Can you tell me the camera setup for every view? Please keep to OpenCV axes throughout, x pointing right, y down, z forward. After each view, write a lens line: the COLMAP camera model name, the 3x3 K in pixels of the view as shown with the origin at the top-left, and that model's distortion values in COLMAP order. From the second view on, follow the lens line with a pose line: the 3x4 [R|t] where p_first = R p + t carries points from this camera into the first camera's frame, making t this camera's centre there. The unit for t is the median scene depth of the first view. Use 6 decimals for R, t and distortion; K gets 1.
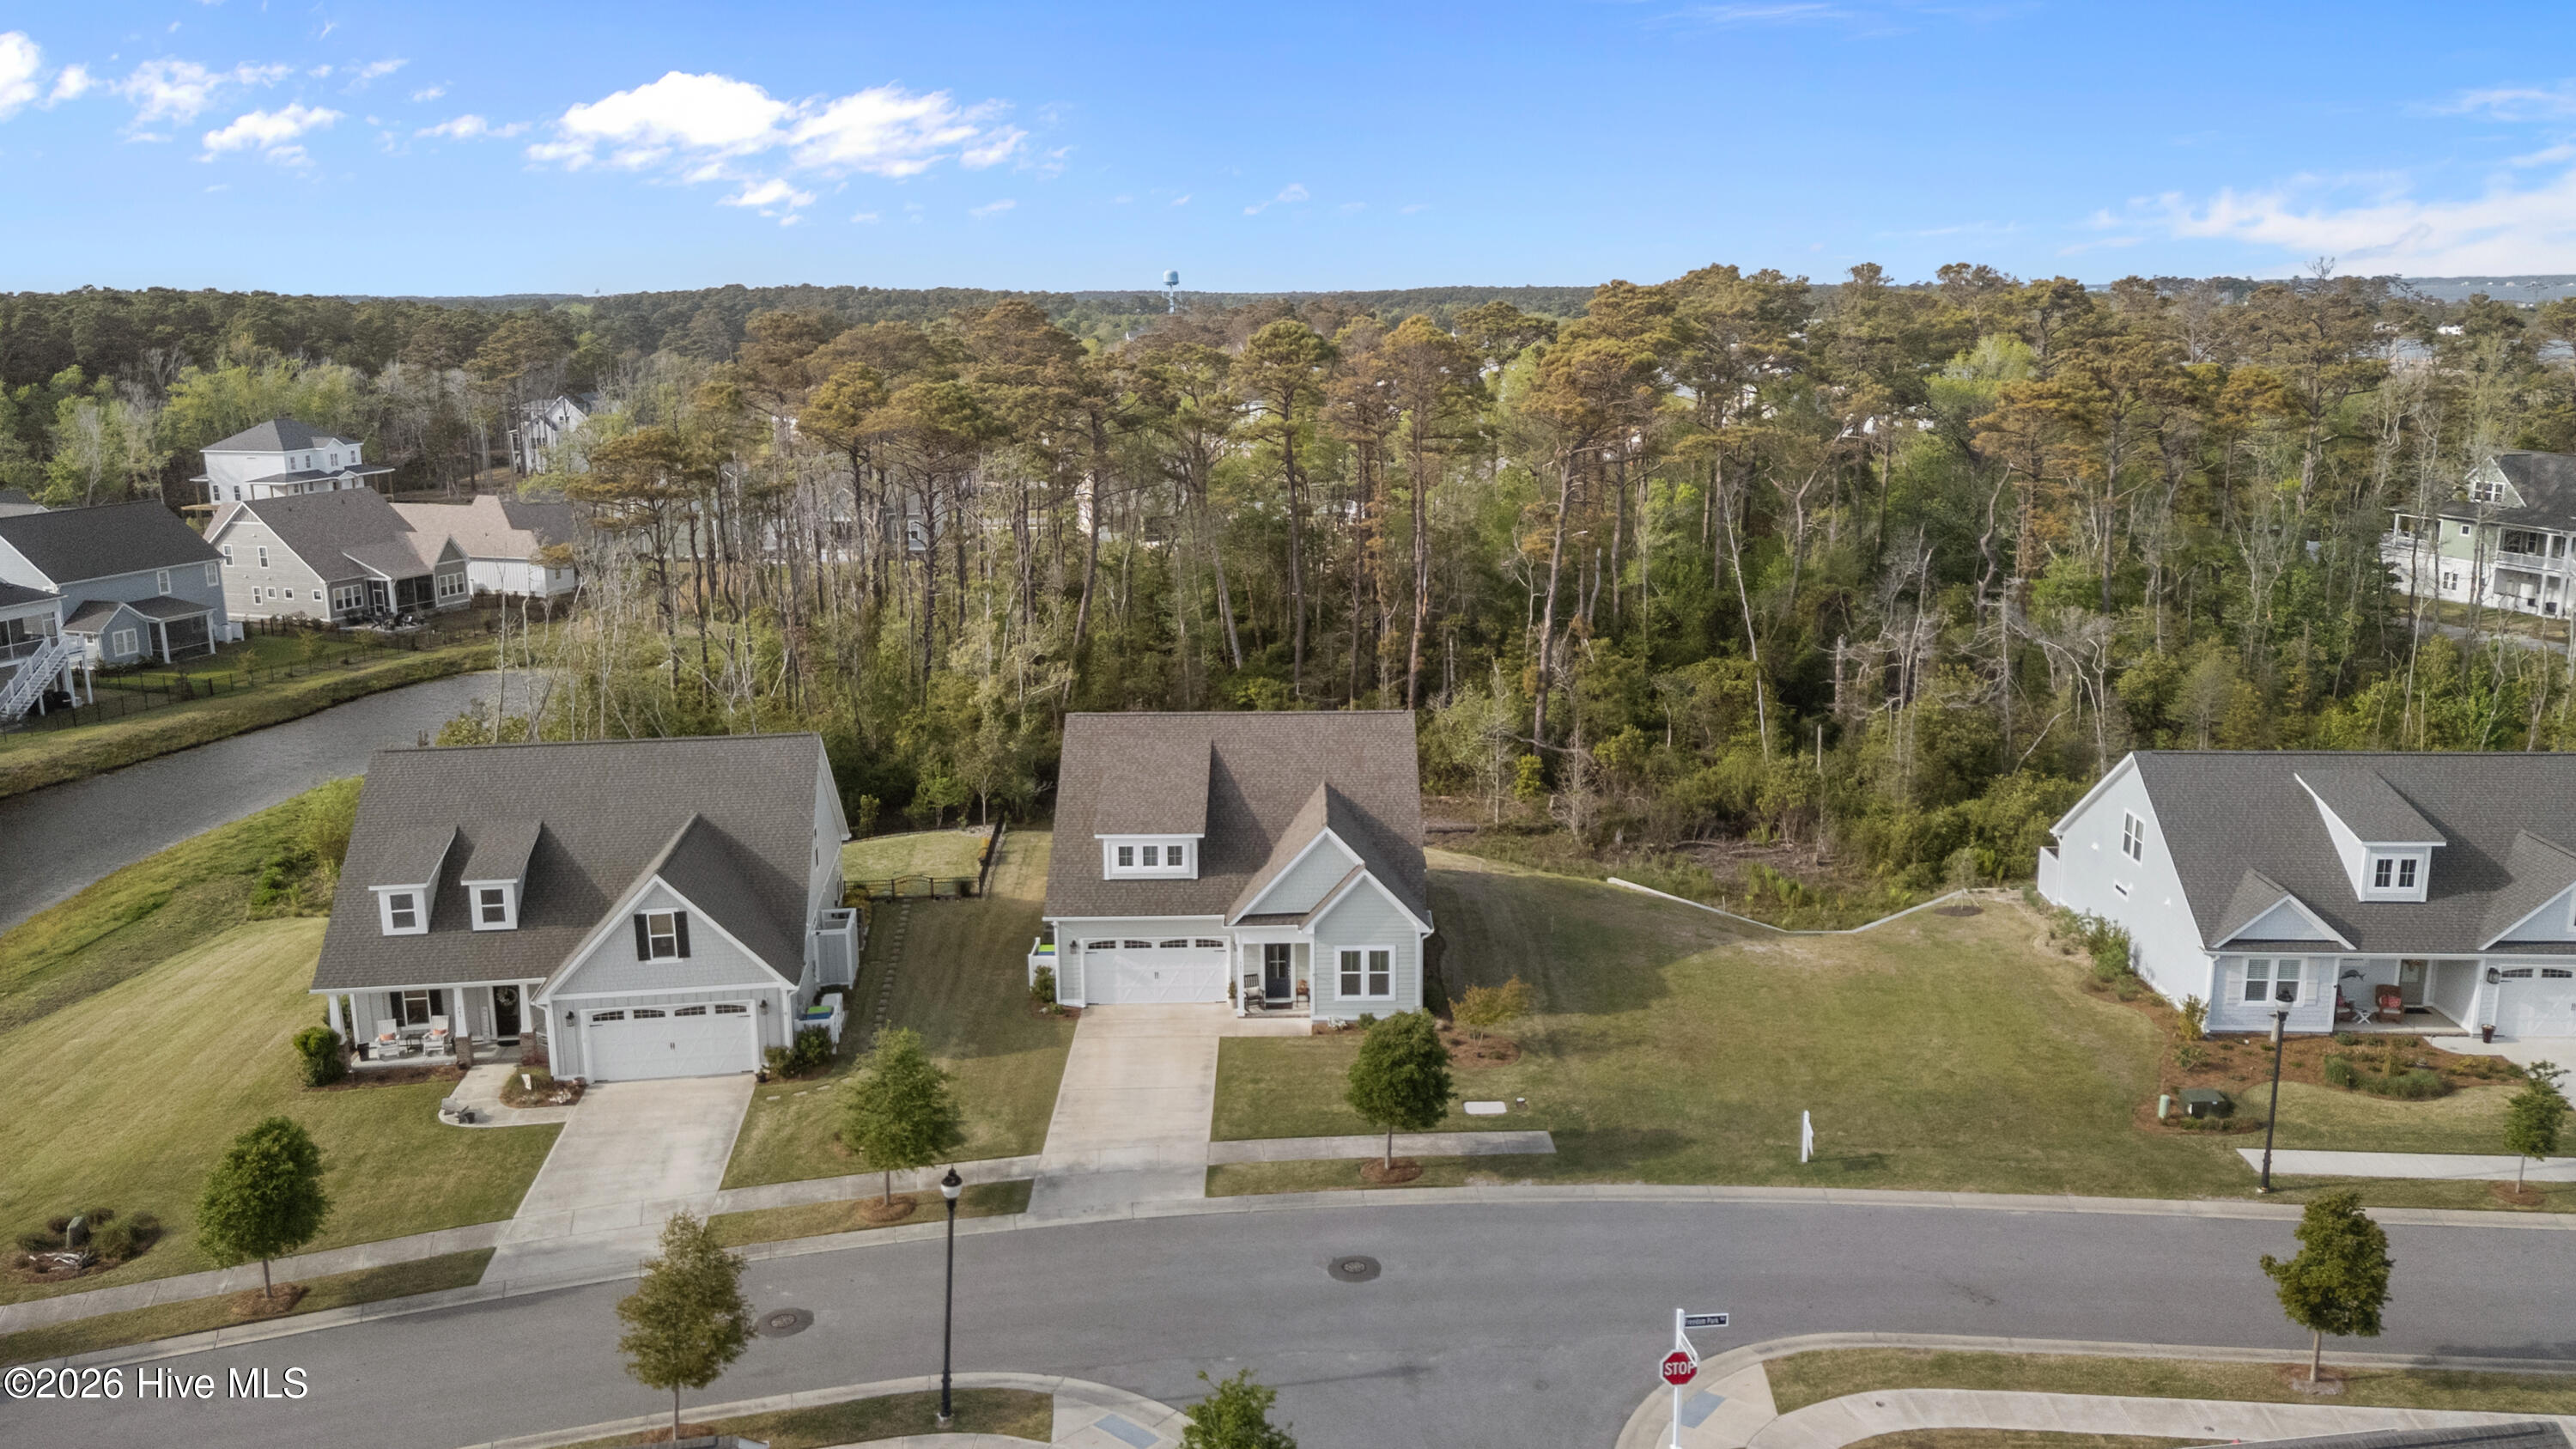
lens RADIAL K [[1705.1, 0, 1296.1], [0, 1705.1, 708.1], [0, 0, 1]] dist [0.024826, -0.002874]
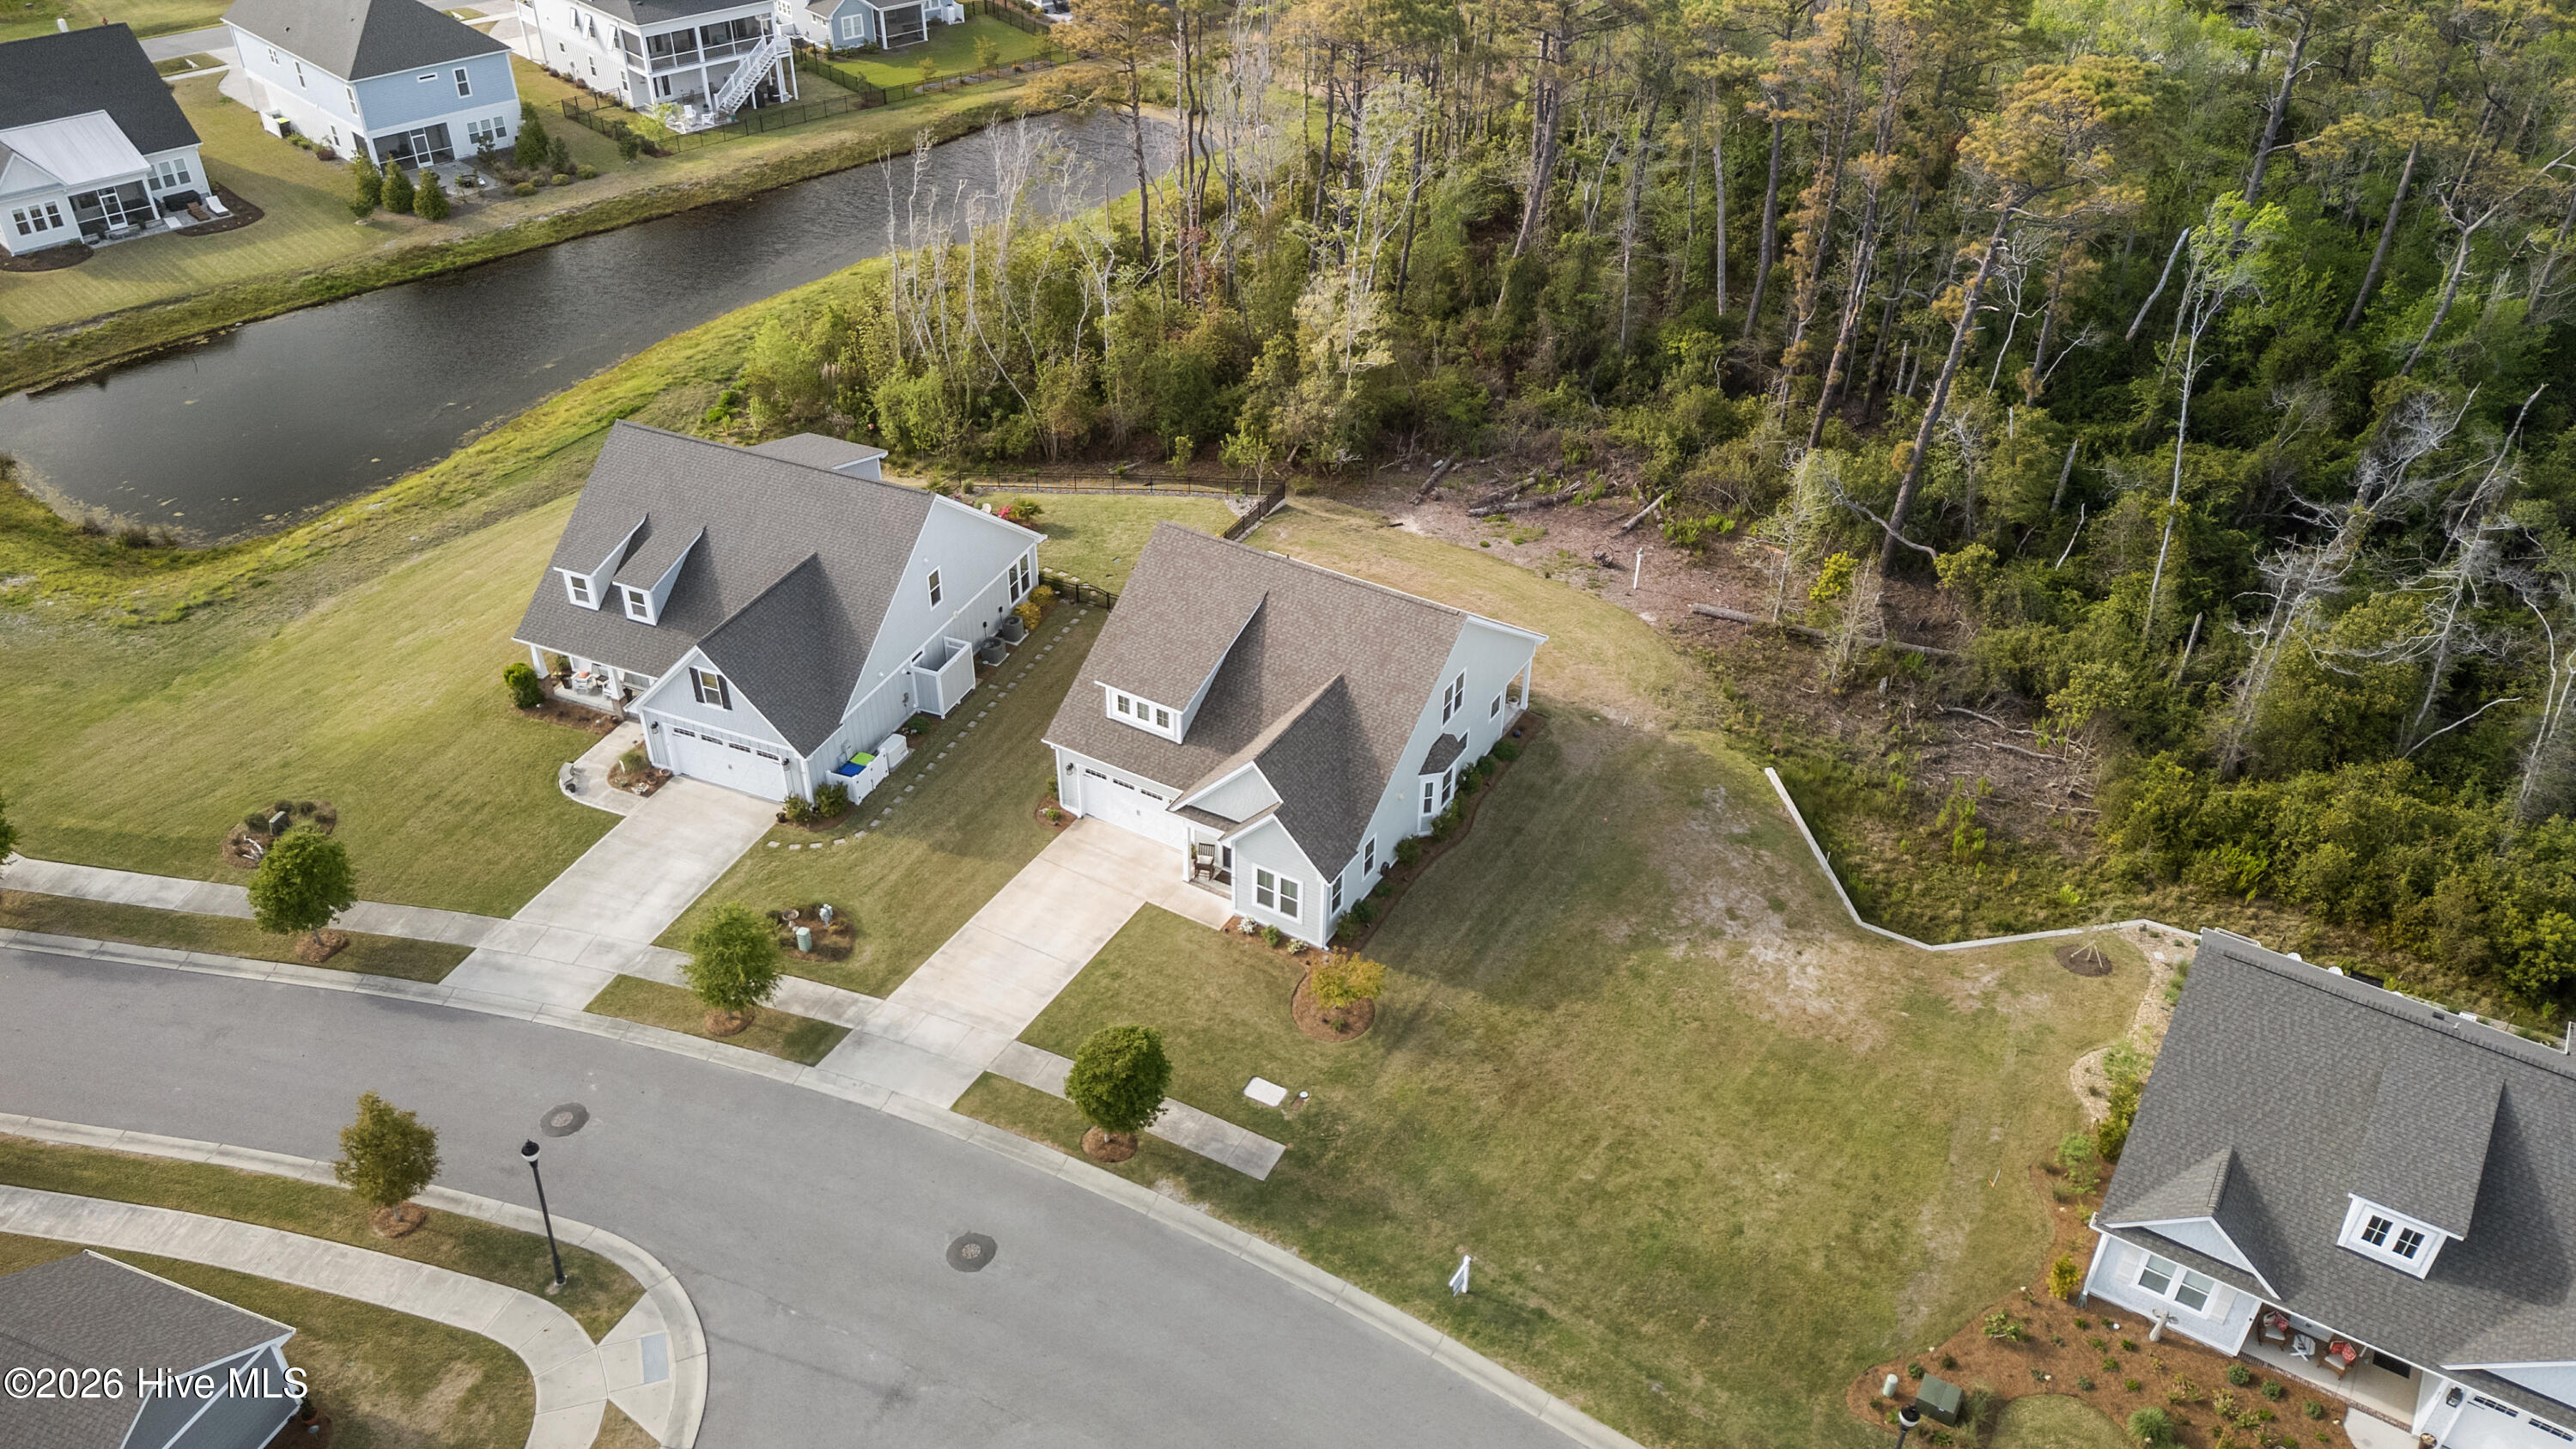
lens RADIAL K [[1705.1, 0, 1398.6], [0, 1705.1, 622.0], [0, 0, 1]] dist [0.024826, -0.002874]
pose [[0.890828, 0.283455, -0.355075, 0.431146], [-0.148204, 0.920061, 0.362662, -0.384776], [0.429490, -0.270446, 0.861625, 0.194134]]
